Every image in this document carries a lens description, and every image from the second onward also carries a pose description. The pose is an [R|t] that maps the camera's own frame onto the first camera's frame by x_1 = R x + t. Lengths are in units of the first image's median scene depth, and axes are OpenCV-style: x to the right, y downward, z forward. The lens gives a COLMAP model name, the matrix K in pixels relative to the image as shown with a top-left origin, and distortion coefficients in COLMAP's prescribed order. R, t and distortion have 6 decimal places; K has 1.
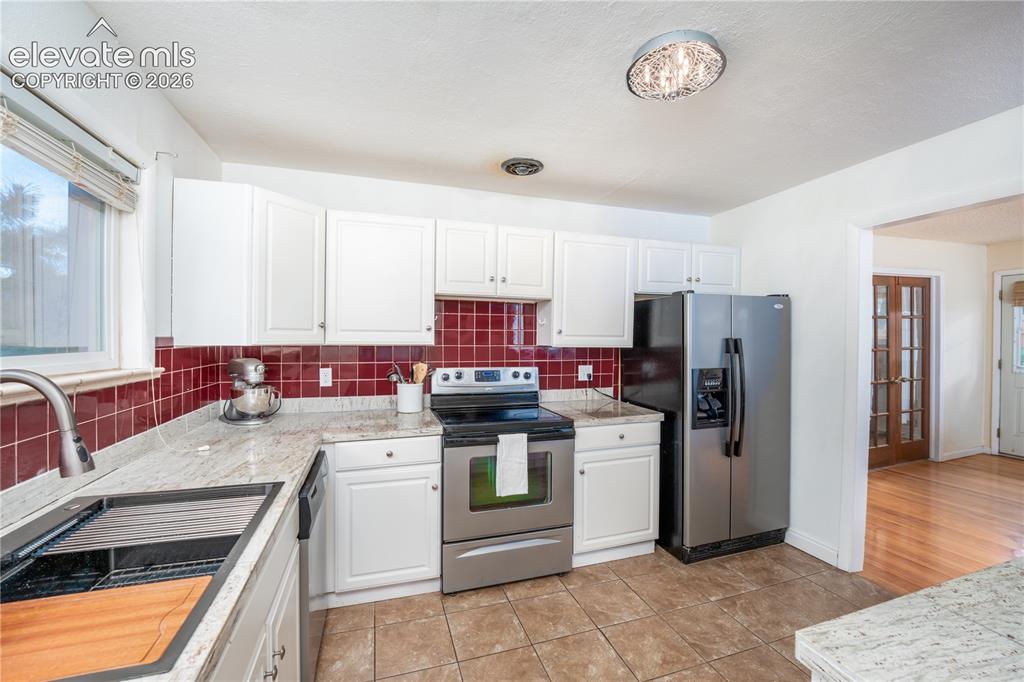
lens RADIAL K [[429.5, 0, 512.0], [0, 429.5, 341.0], [0, 0, 1]] dist [-0.000168, -0.000040]
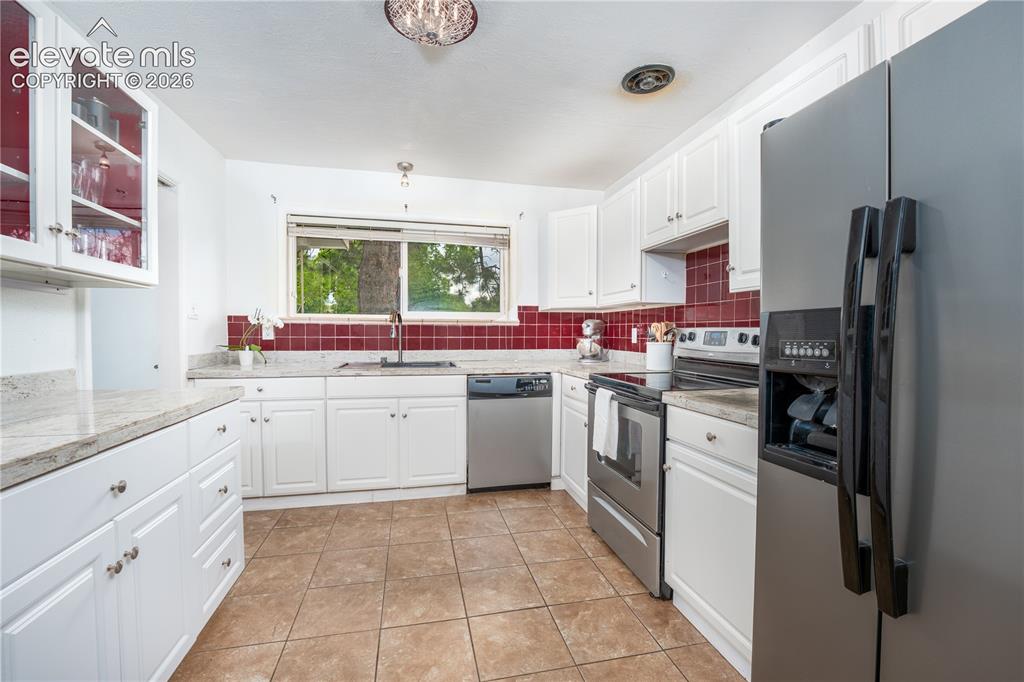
lens RADIAL K [[429.5, 0, 512.0], [0, 429.5, 341.0], [0, 0, 1]] dist [-0.000168, -0.000040]
pose [[-0.084010, 0.012885, -0.996382, 0.824677], [-0.014212, 0.999799, 0.014128, 0.087457], [0.996364, 0.015347, -0.083810, 0.759813]]
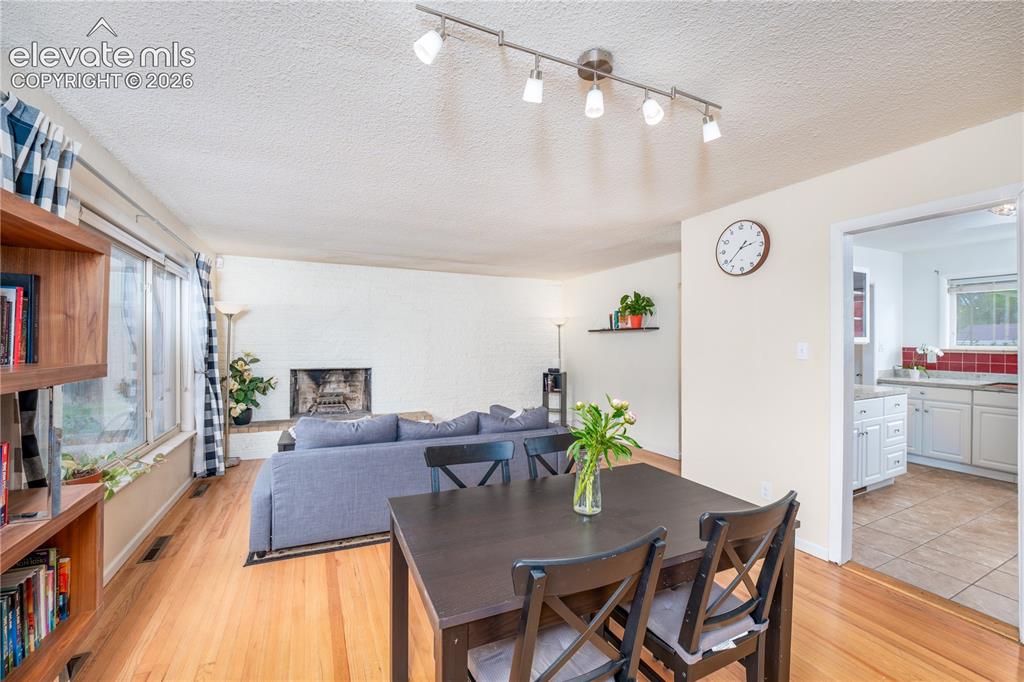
lens RADIAL K [[420.1, 0, 512.0], [0, 420.1, 341.0], [0, 0, 1]] dist [-0.000331, 0.000152]
pose [[-0.991321, -0.003788, -0.131412, 1.491764], [-0.004996, 0.999948, 0.008867, 0.029088], [0.131372, 0.009446, -0.991288, 1.338336]]
